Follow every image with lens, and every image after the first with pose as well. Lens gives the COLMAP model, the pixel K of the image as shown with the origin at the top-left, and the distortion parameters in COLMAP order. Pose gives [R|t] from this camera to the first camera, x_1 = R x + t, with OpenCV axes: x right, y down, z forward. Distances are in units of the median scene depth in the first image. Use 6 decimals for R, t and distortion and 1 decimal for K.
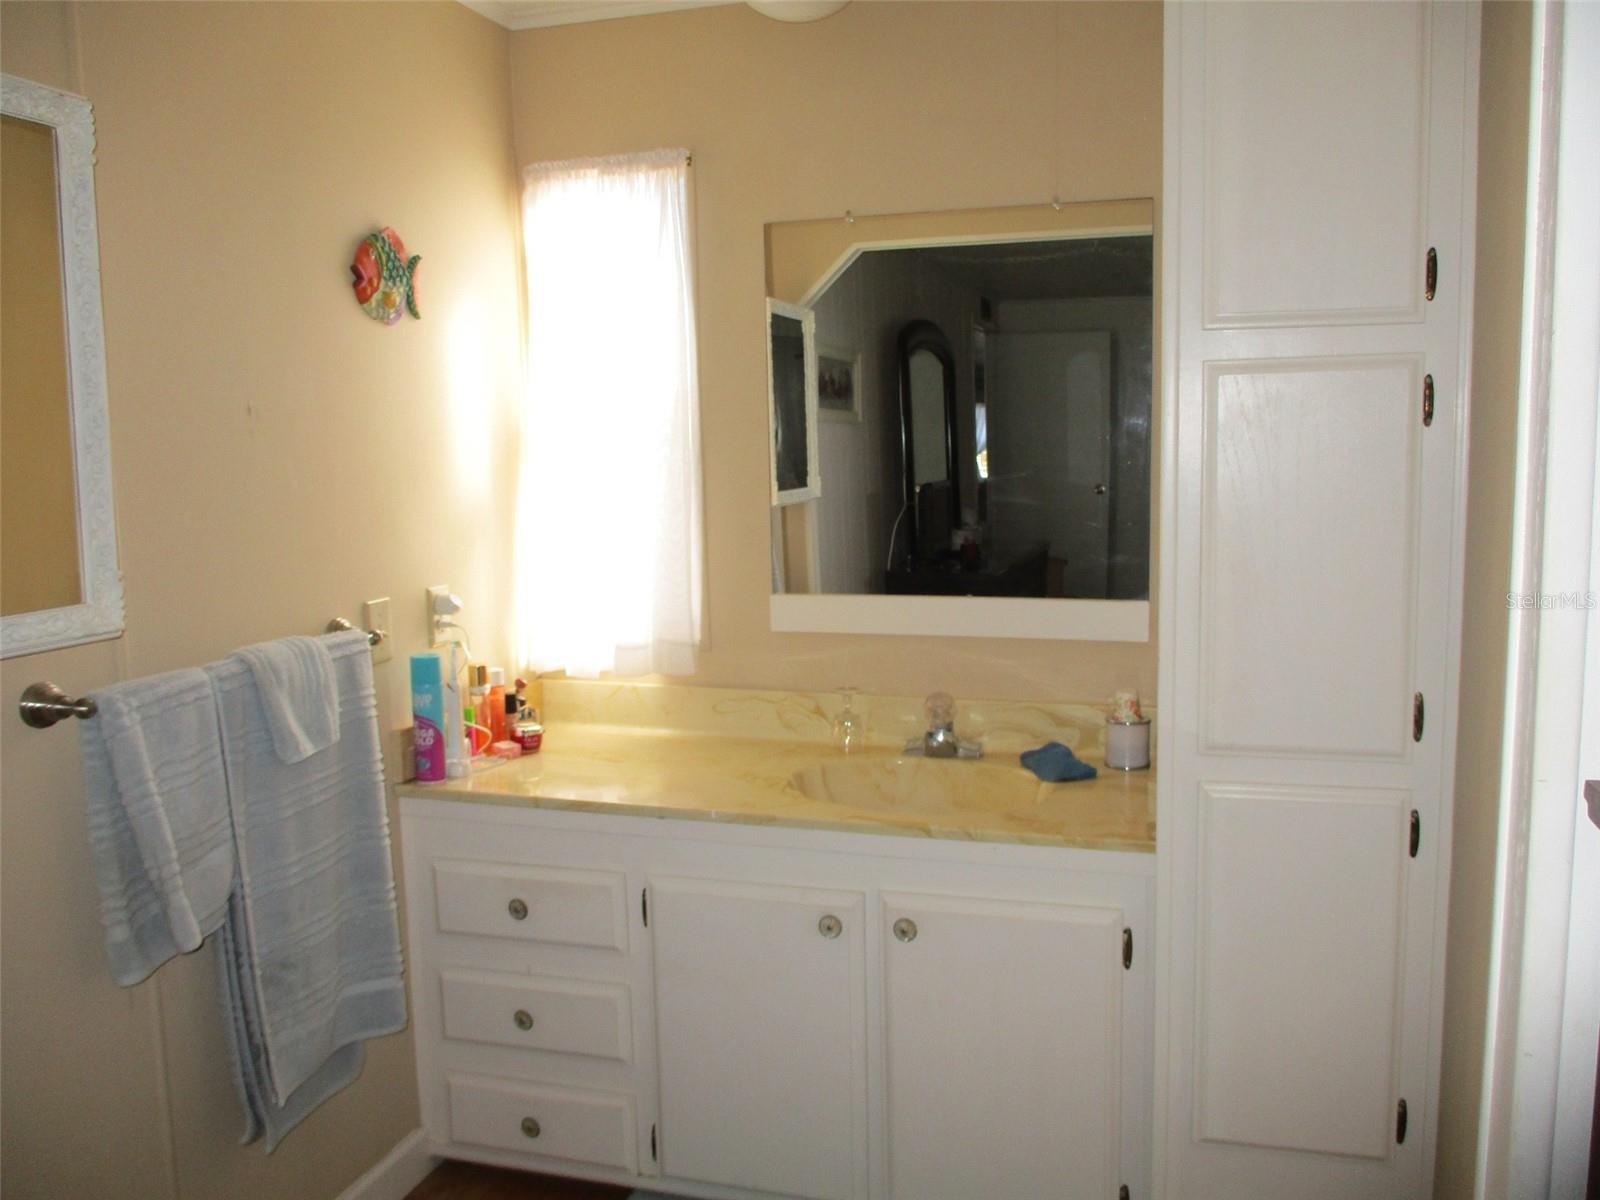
lens RADIAL K [[1314.5, 0, 811.1], [0, 1314.5, 603.4], [0, 0, 1]] dist [-0.029108, 0.007419]
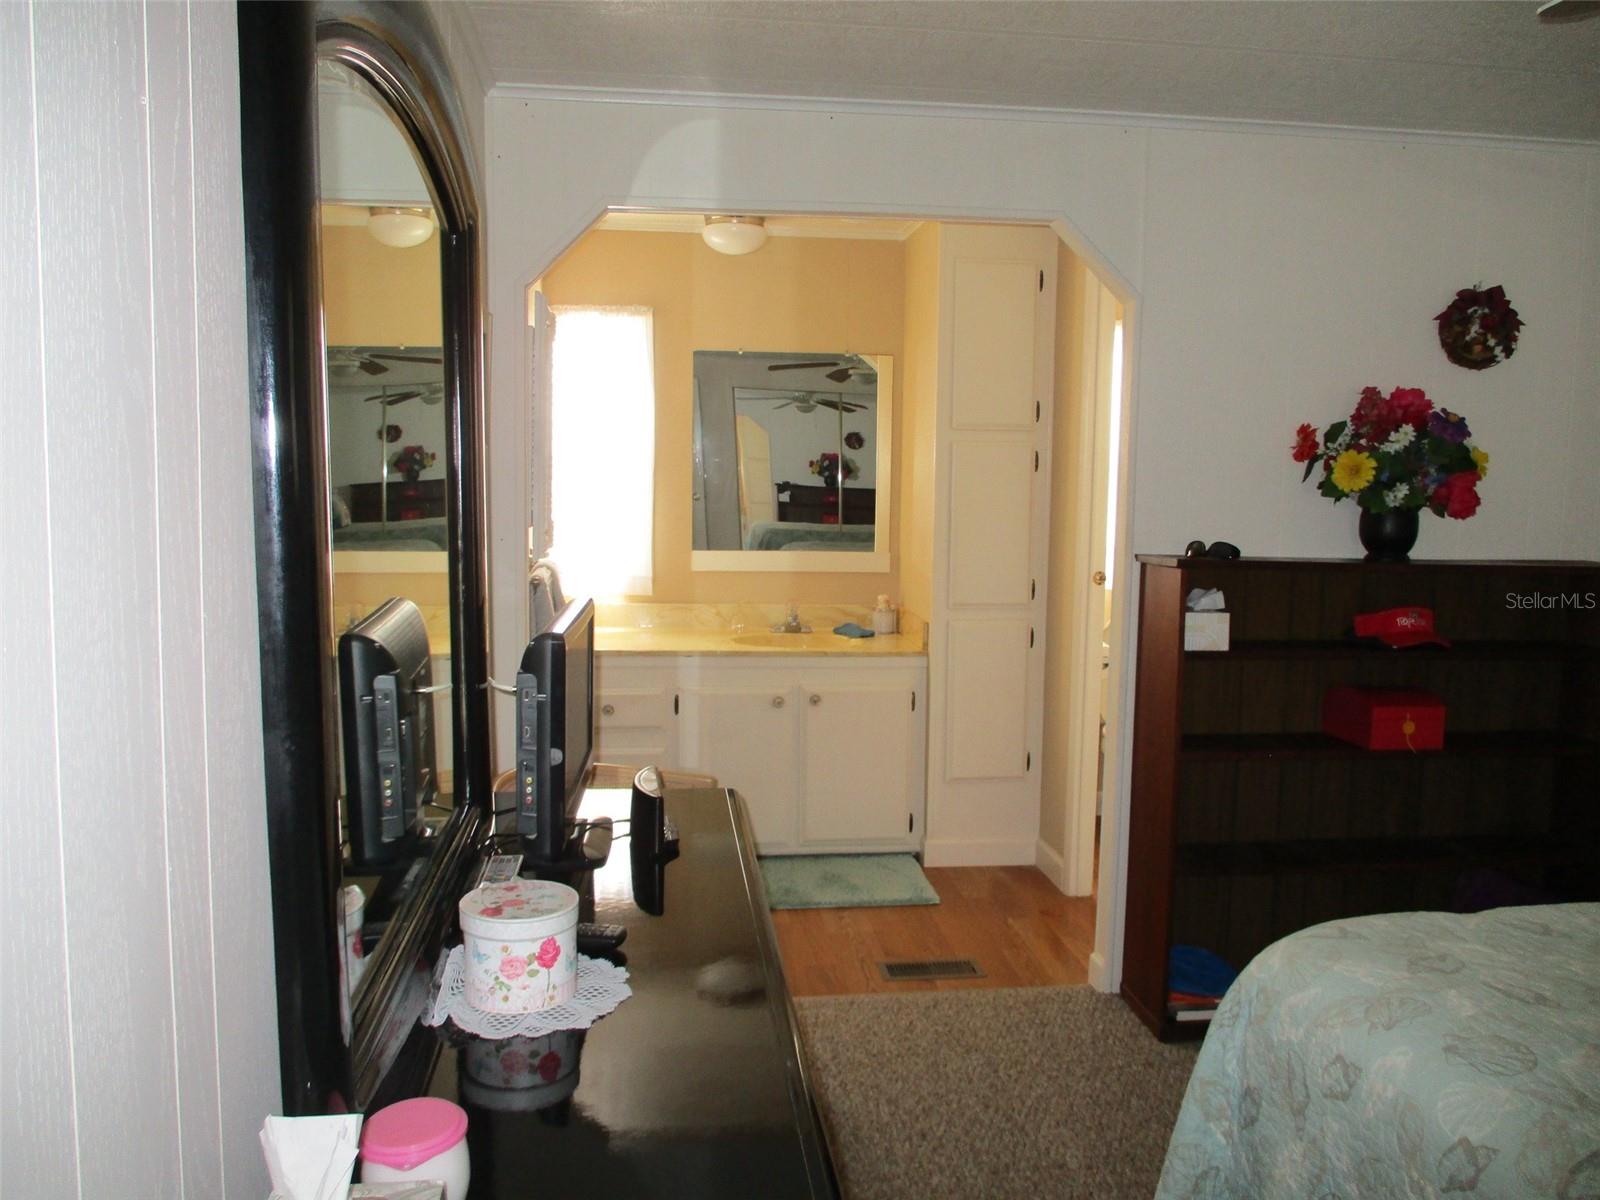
lens RADIAL K [[1343.4, 0, 800.0], [0, 1343.4, 600.0], [0, 0, 1]] dist [-0.045755, 0.002120]
pose [[0.921758, -0.013920, 0.387515, -0.665729], [0.019182, 0.999769, -0.009715, 0.089797], [-0.387290, 0.016388, 0.921812, -0.839867]]
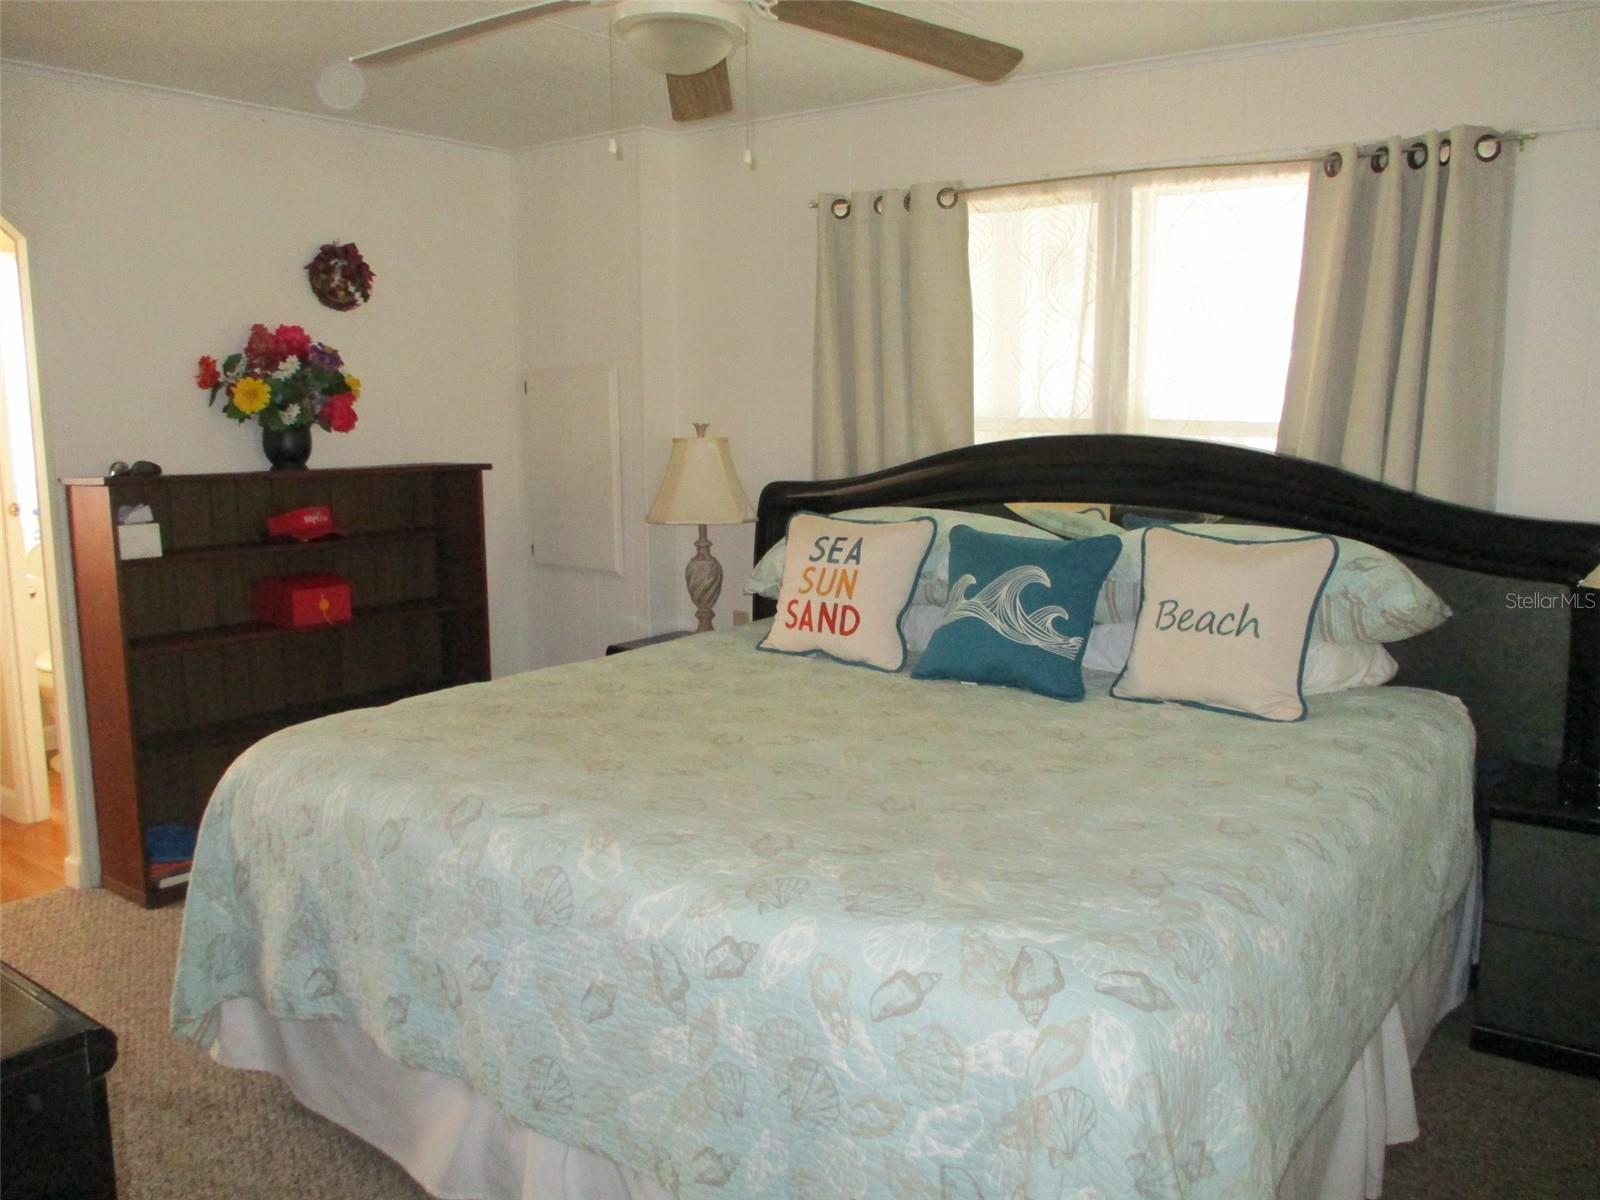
lens RADIAL K [[1314.5, 0, 811.1], [0, 1314.5, 603.4], [0, 0, 1]] dist [-0.029108, 0.007419]
pose [[0.368276, -0.132193, 0.920271, -0.851862], [0.111878, 0.988948, 0.097287, 0.125515], [-0.922961, 0.067130, 0.378995, -1.010836]]
